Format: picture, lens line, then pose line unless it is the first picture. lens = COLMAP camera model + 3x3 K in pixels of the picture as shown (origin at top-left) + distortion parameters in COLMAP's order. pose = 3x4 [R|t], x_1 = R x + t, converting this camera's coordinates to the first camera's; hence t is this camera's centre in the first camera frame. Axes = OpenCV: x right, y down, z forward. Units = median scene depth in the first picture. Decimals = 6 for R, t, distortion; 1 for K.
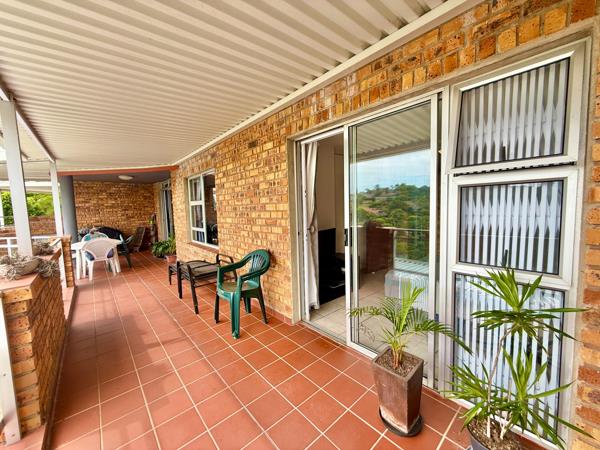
lens RADIAL K [[240.9, 0, 299.4], [0, 240.9, 225.4], [0, 0, 1]] dist [-0.001012, -0.000083]
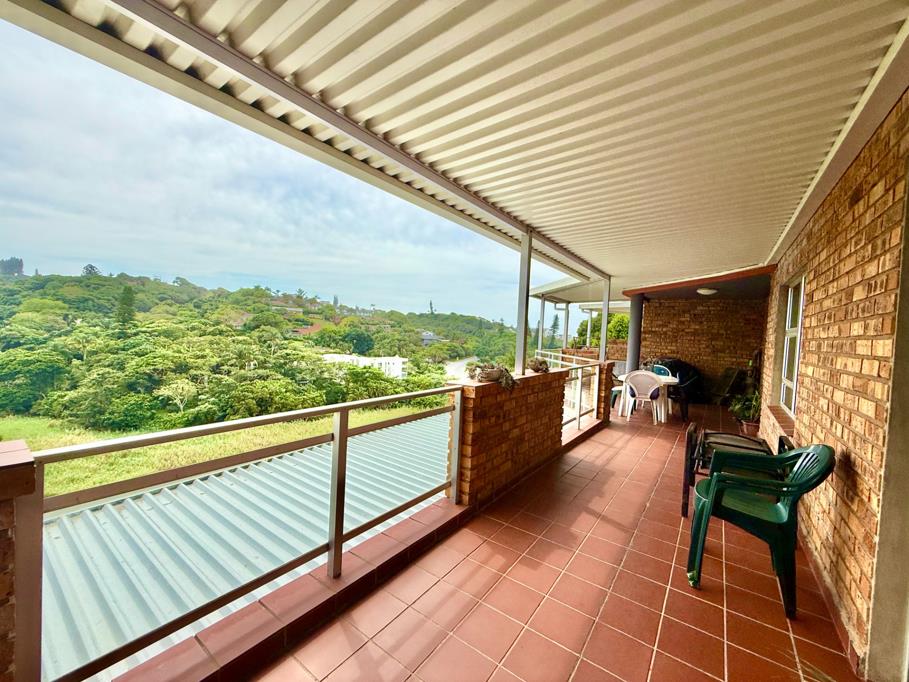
lens RADIAL K [[366.1, 0, 452.7], [0, 366.1, 343.4], [0, 0, 1]] dist [0.004050, 0.000520]
pose [[0.215508, 0.075616, -0.973570, 0.282480], [-0.130421, 0.990294, 0.048045, -0.020016], [0.967753, 0.116620, 0.223278, 0.190947]]
